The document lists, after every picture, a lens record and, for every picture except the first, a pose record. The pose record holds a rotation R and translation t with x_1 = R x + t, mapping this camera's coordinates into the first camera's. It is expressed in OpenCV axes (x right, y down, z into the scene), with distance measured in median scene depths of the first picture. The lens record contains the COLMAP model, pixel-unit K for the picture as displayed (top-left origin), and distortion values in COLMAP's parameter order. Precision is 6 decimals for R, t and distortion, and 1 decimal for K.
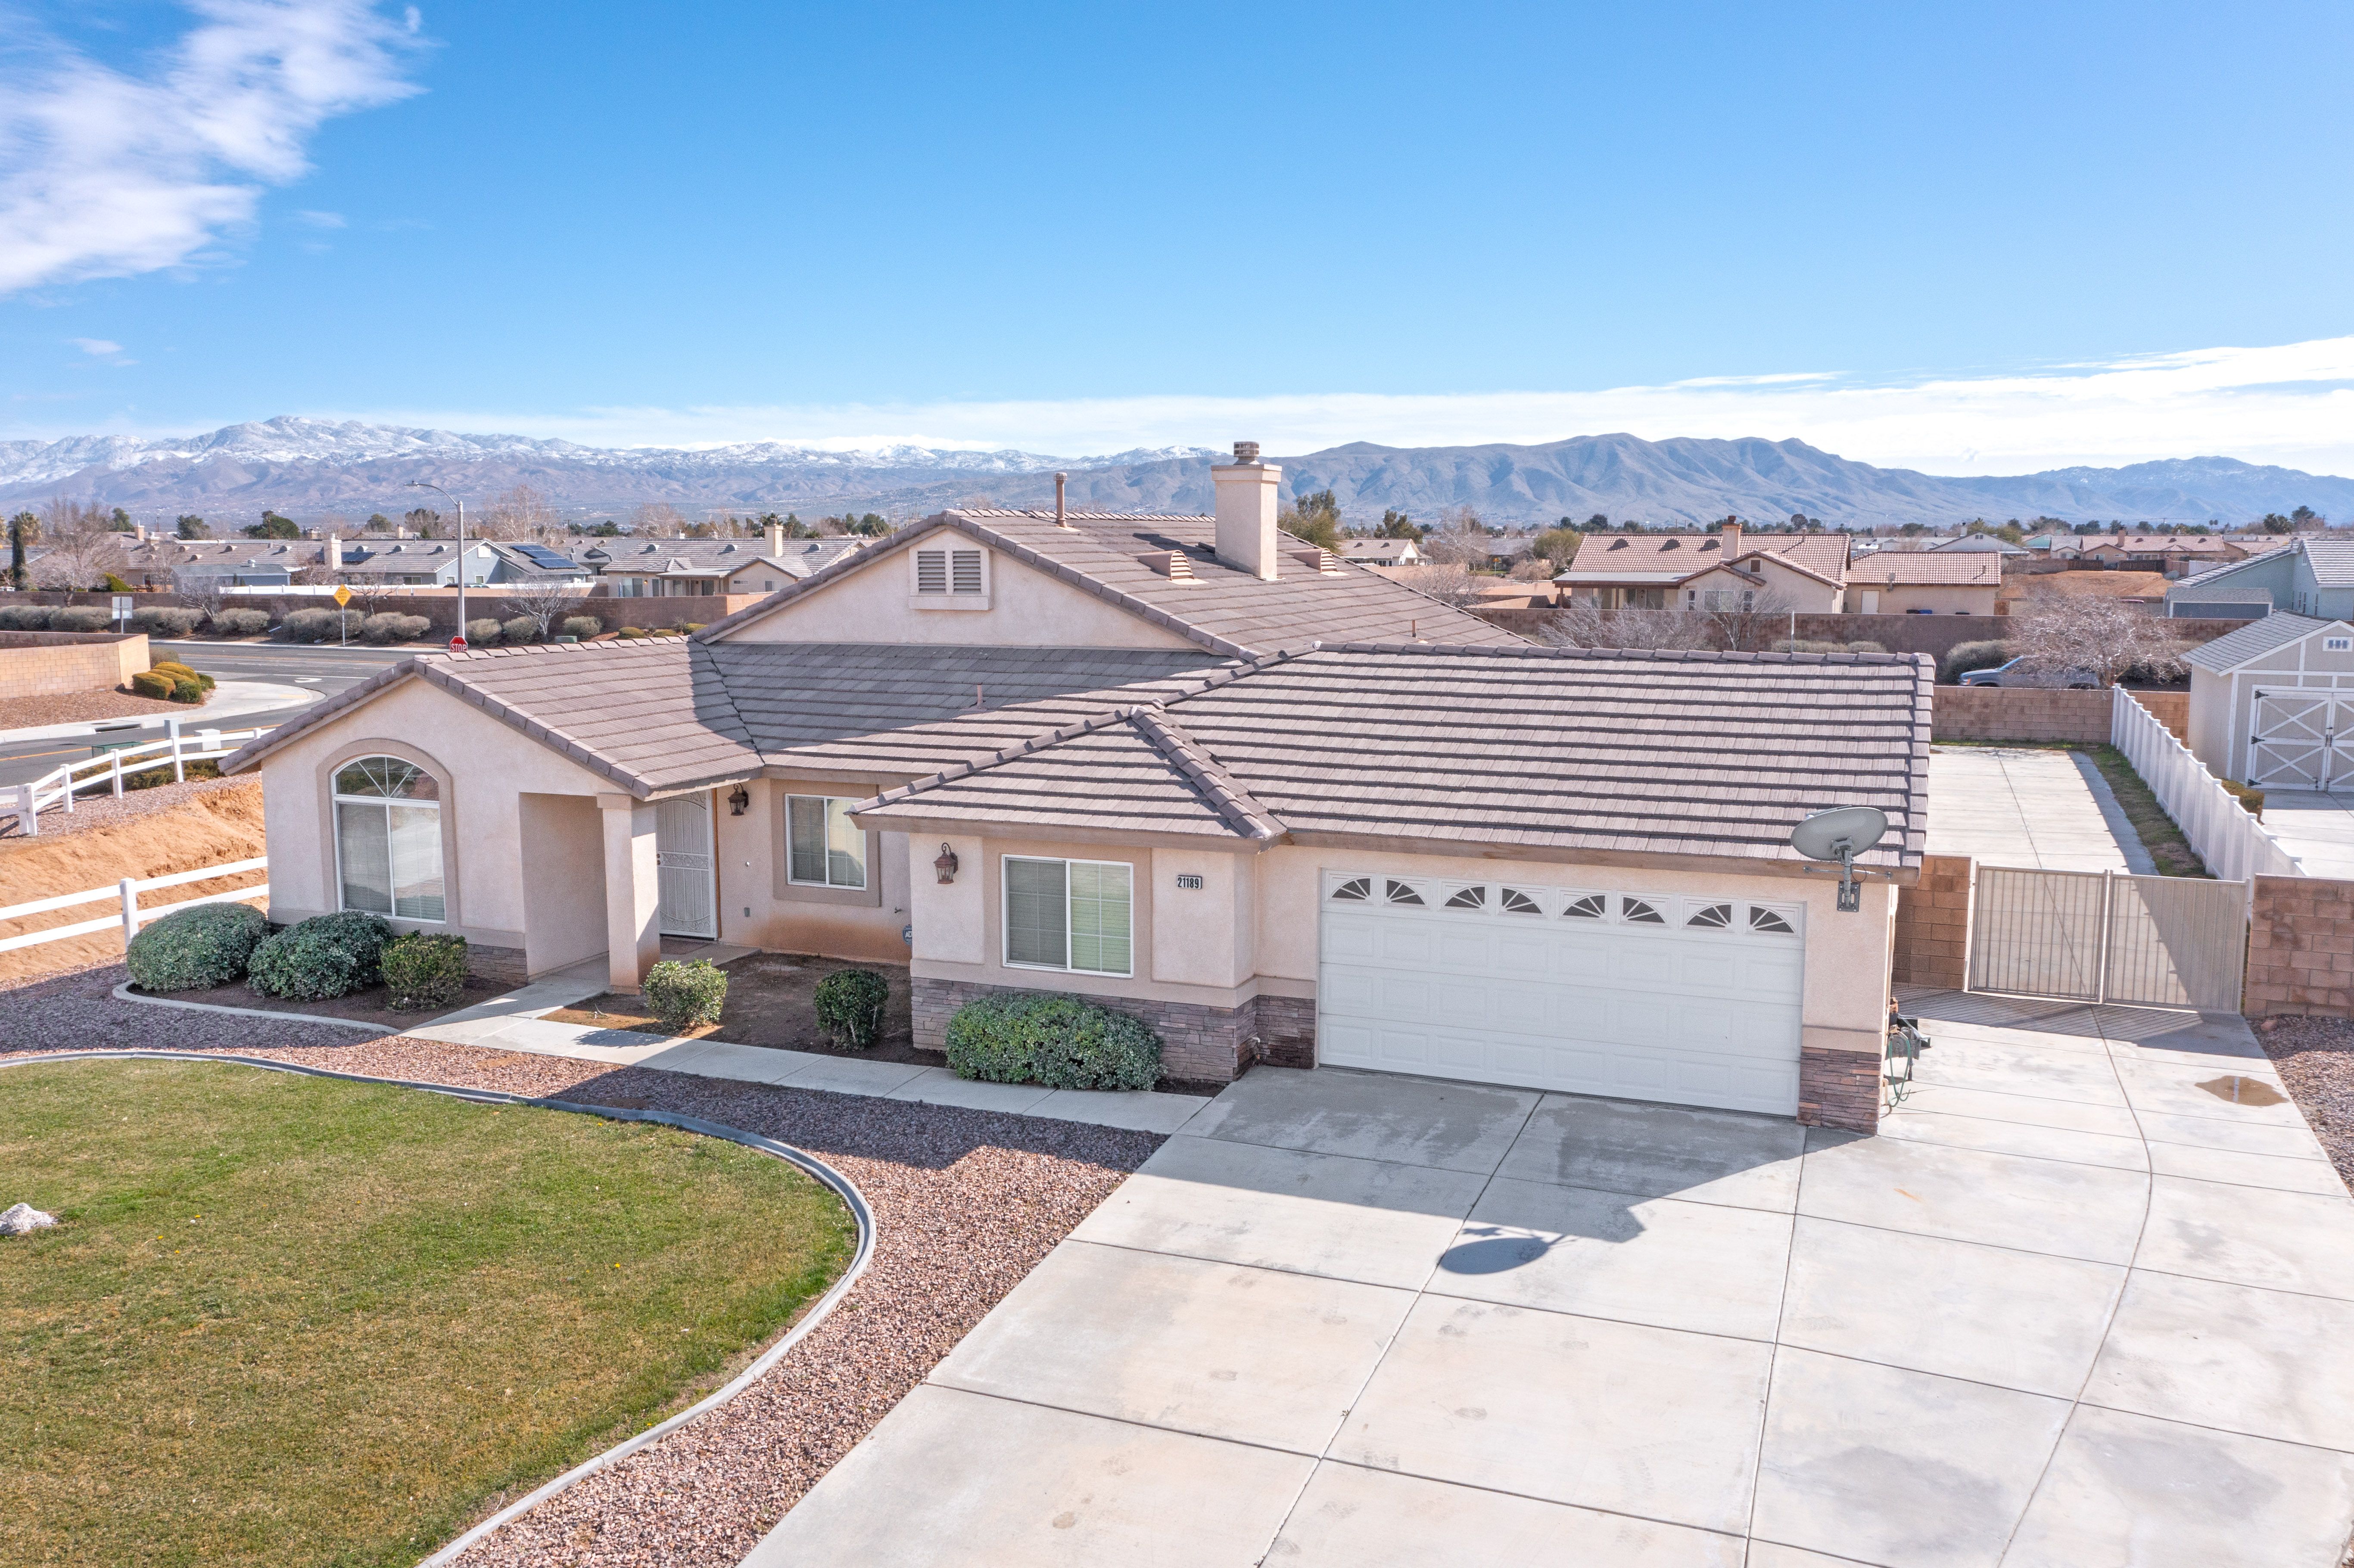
lens RADIAL K [[1860.9, 0, 1177.0], [0, 1860.9, 784.0], [0, 0, 1]] dist [-0.029683, 0.000945]
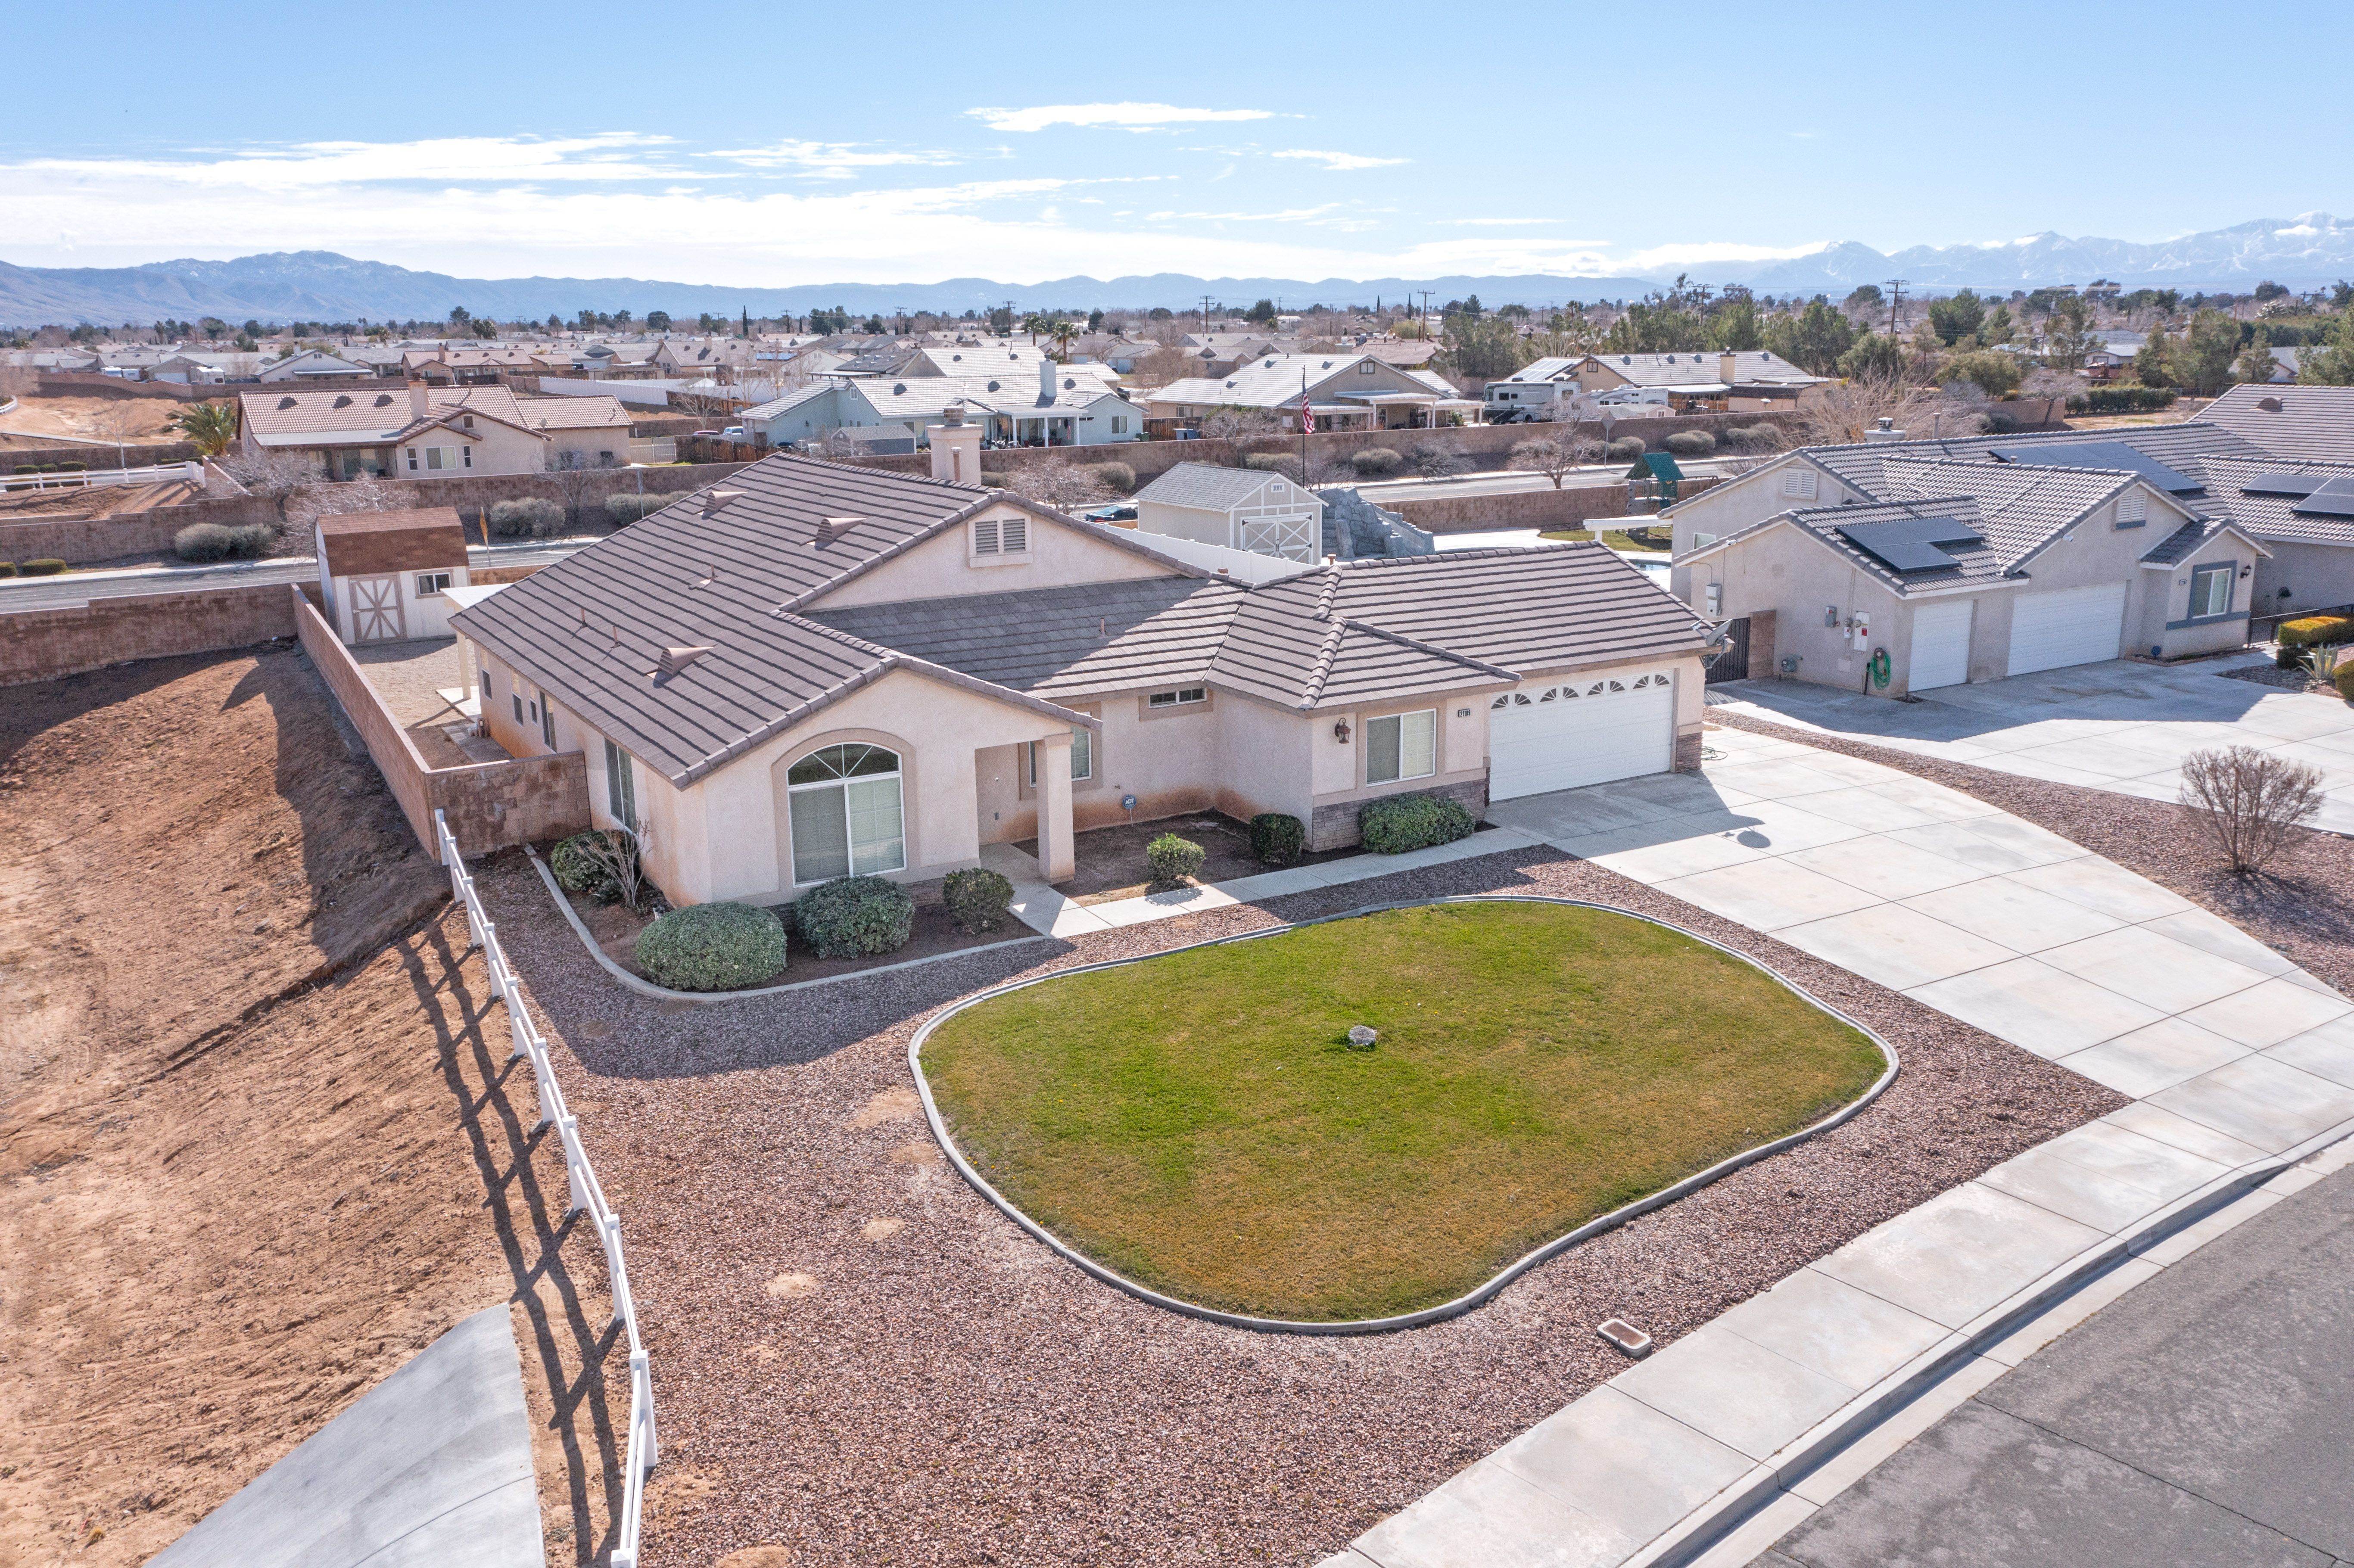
lens RADIAL K [[1898.2, 0, 1177.0], [0, 1898.2, 784.0], [0, 0, 1]] dist [-0.011232, 0.015533]
pose [[0.600233, -0.195893, 0.775465, -1.524982], [0.114896, 0.980606, 0.158781, -0.192875], [-0.791529, -0.006208, 0.611100, 0.119485]]
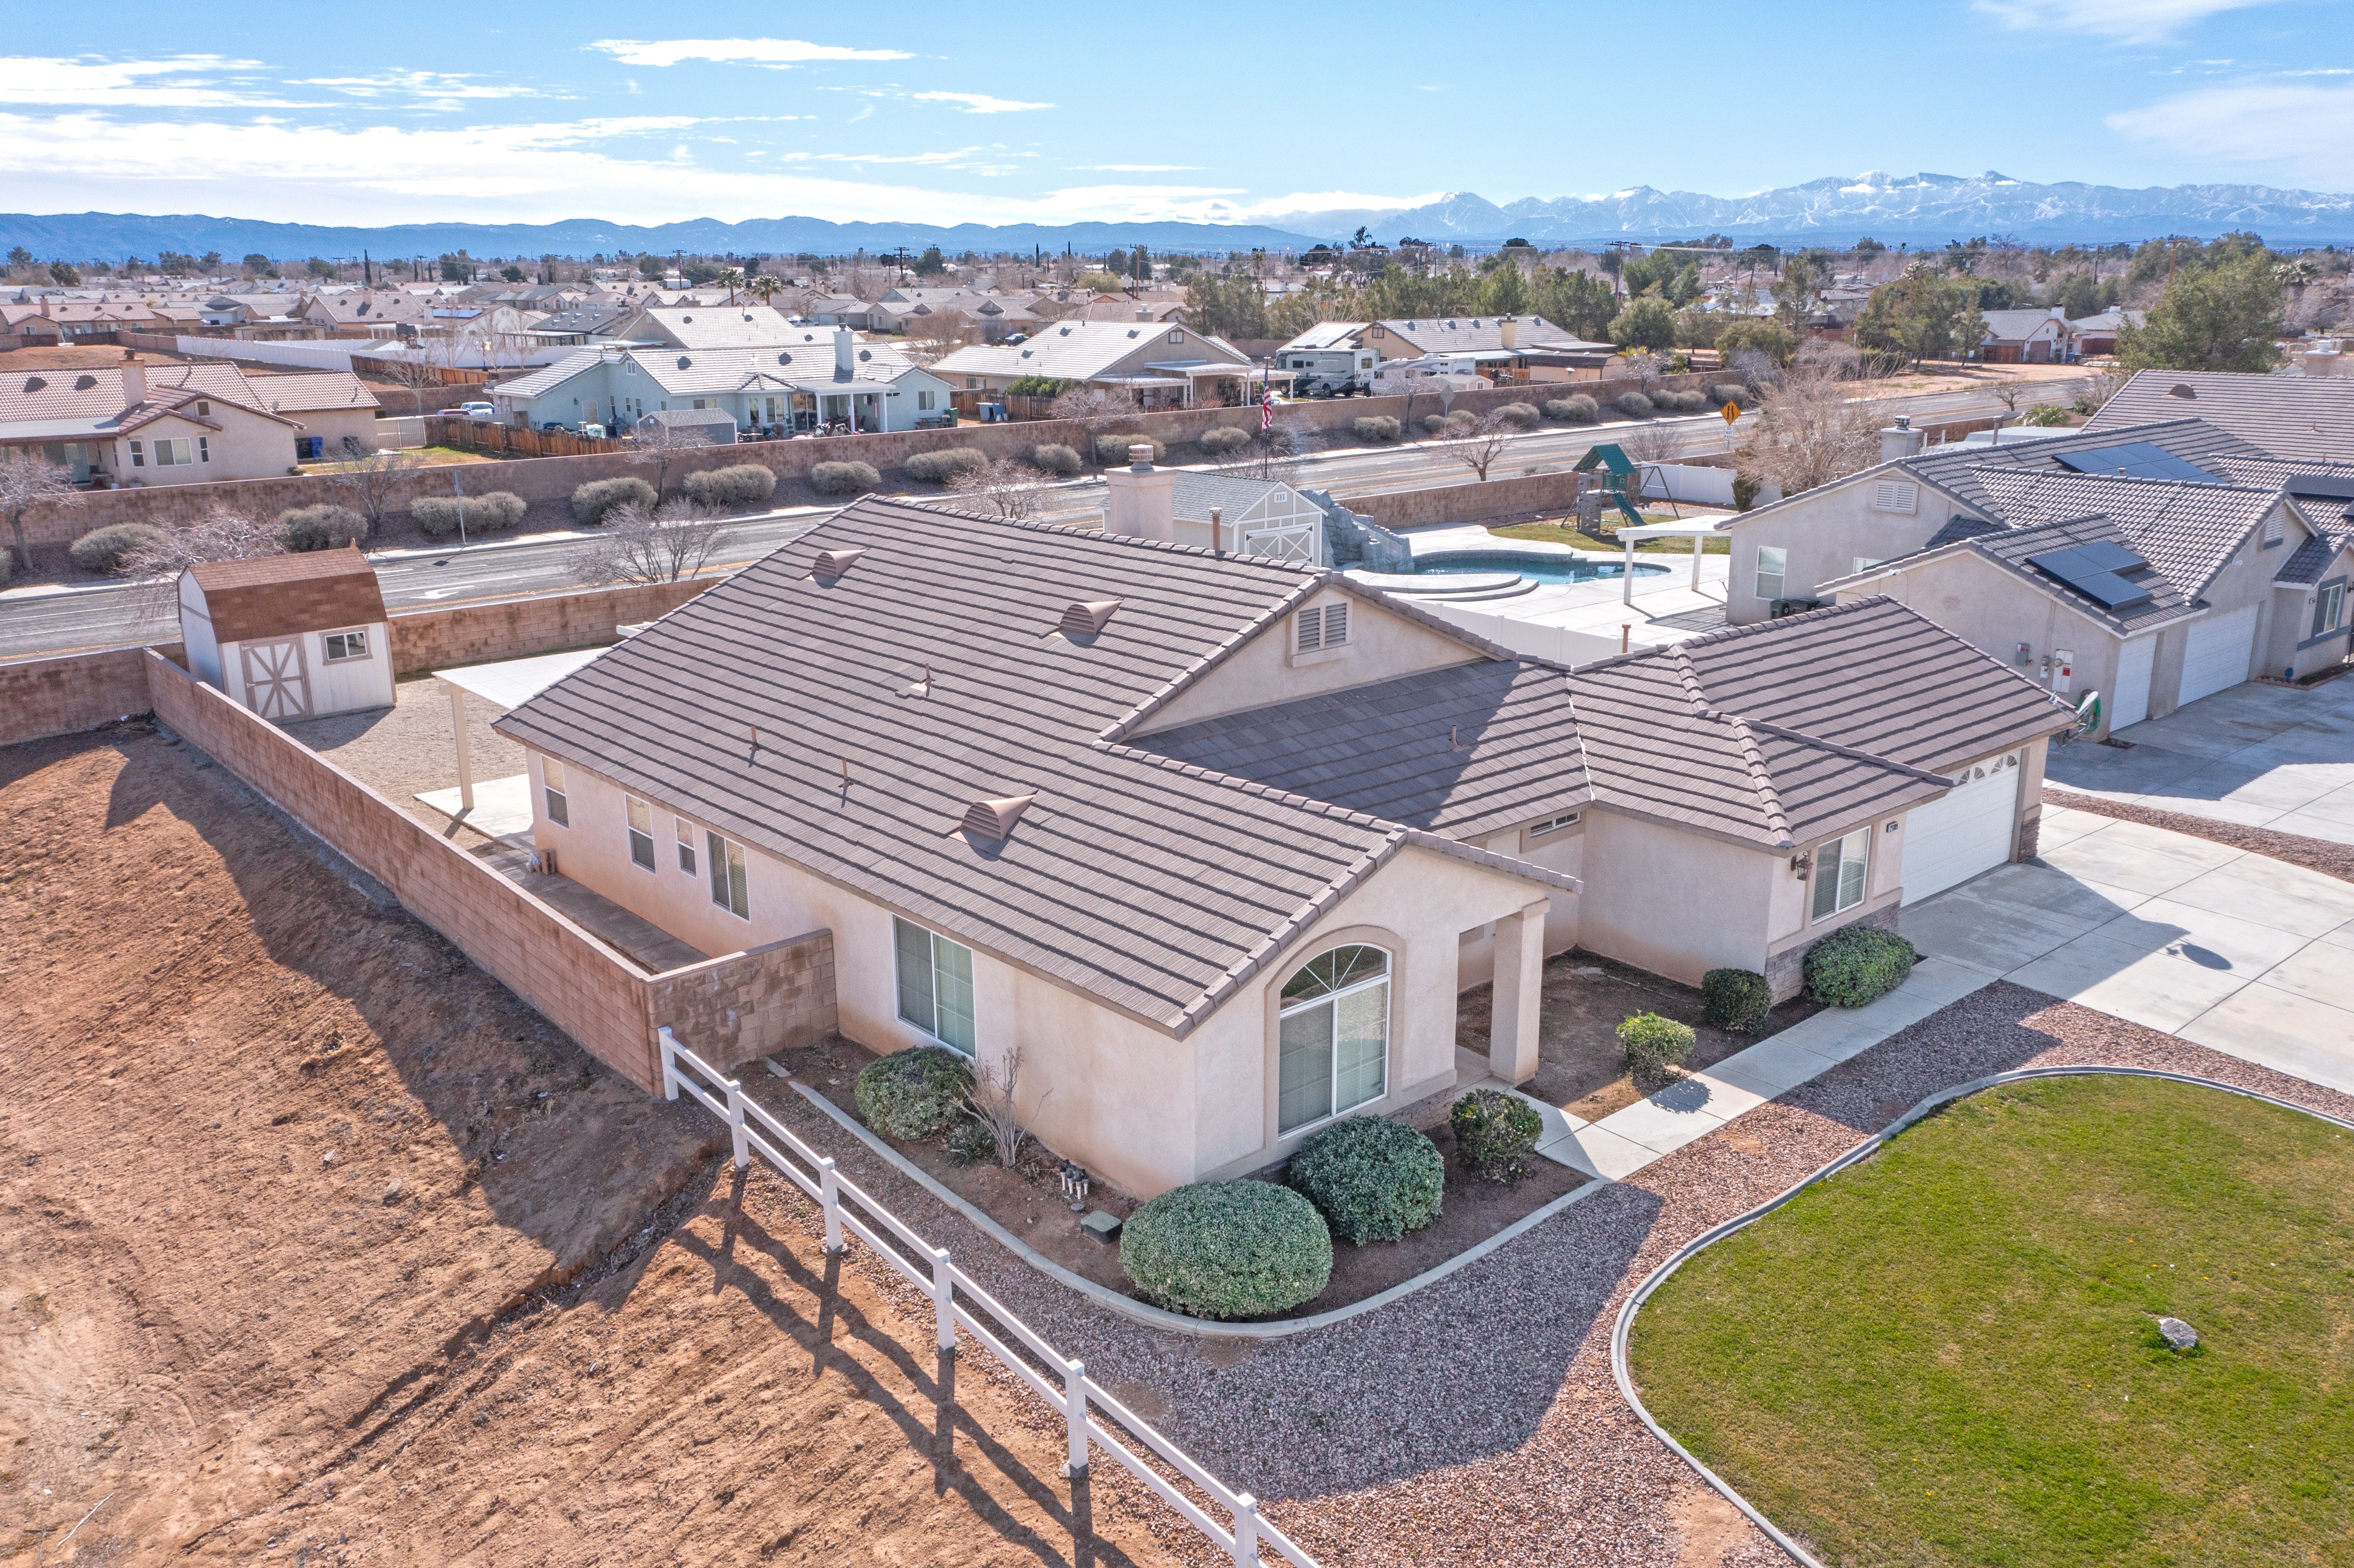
lens RADIAL K [[1898.2, 0, 1177.0], [0, 1898.2, 784.0], [0, 0, 1]] dist [-0.011232, 0.015533]
pose [[0.438380, -0.239536, 0.866283, -1.512617], [0.120448, 0.970795, 0.207483, -0.355017], [-0.890683, 0.013386, 0.454429, 0.804715]]
